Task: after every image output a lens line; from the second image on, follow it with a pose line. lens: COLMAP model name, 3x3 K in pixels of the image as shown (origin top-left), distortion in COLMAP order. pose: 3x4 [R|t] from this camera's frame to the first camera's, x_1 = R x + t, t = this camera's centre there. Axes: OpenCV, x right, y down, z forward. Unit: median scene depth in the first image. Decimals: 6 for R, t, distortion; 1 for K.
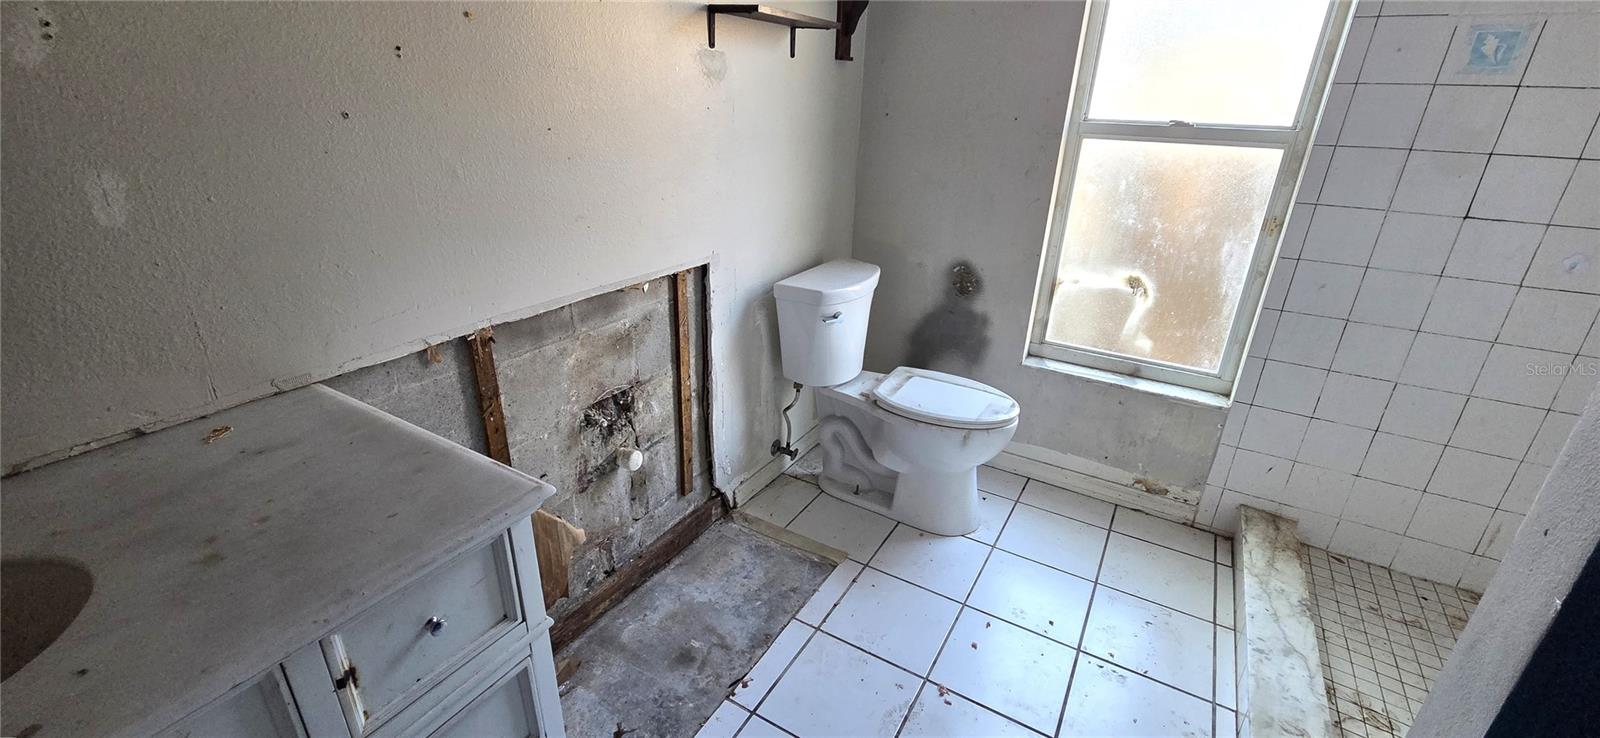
lens RADIAL K [[654.9, 0, 796.7], [0, 654.9, 367.8], [0, 0, 1]] dist [0.004664, 0.000057]
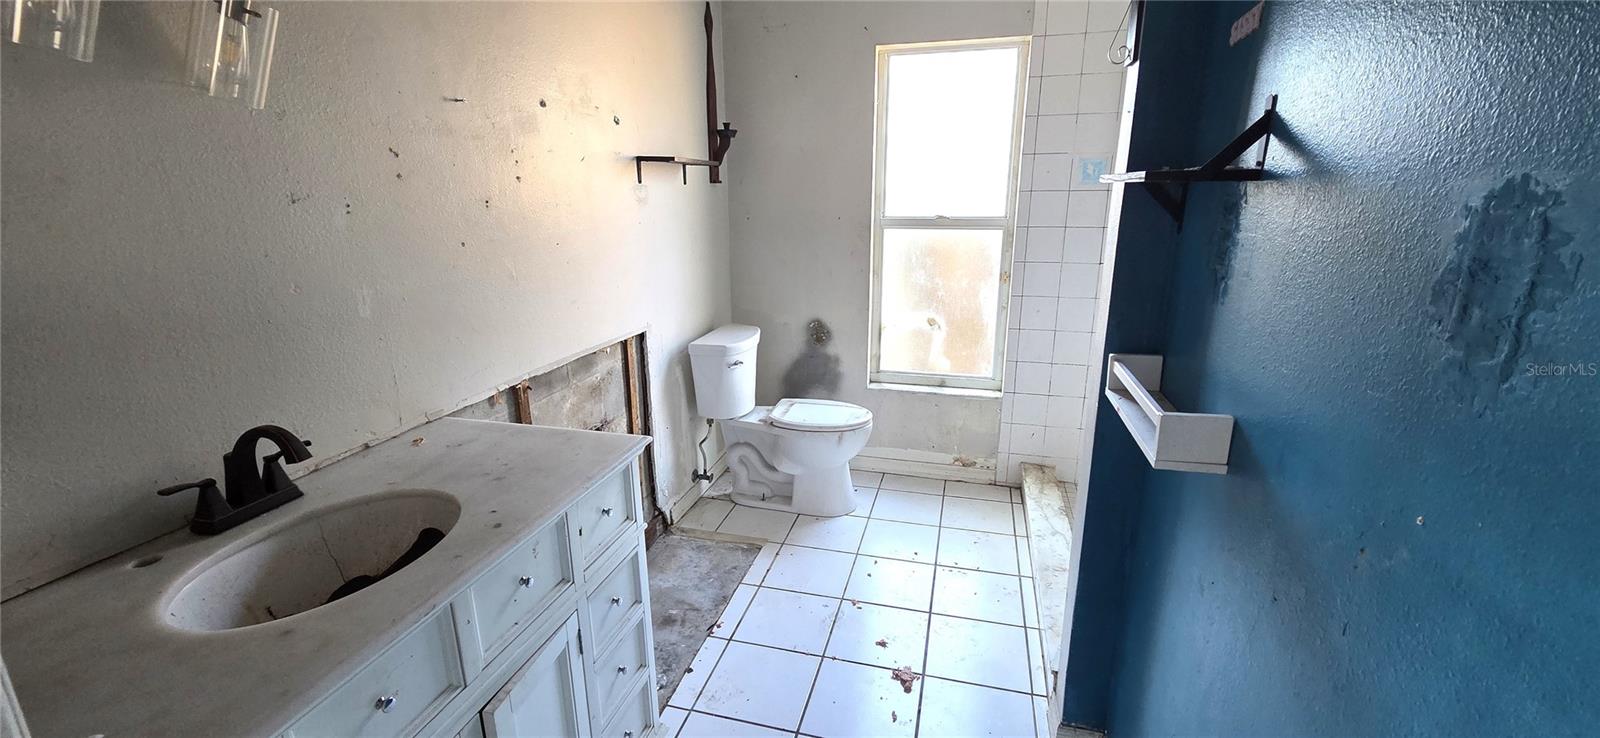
lens RADIAL K [[654.9, 0, 796.7], [0, 654.9, 367.8], [0, 0, 1]] dist [0.004664, 0.000057]
pose [[0.960947, -0.104247, 0.256347, -0.175816], [0.136463, 0.984380, -0.111234, 0.102209], [-0.240747, 0.141872, 0.960163, -0.348839]]
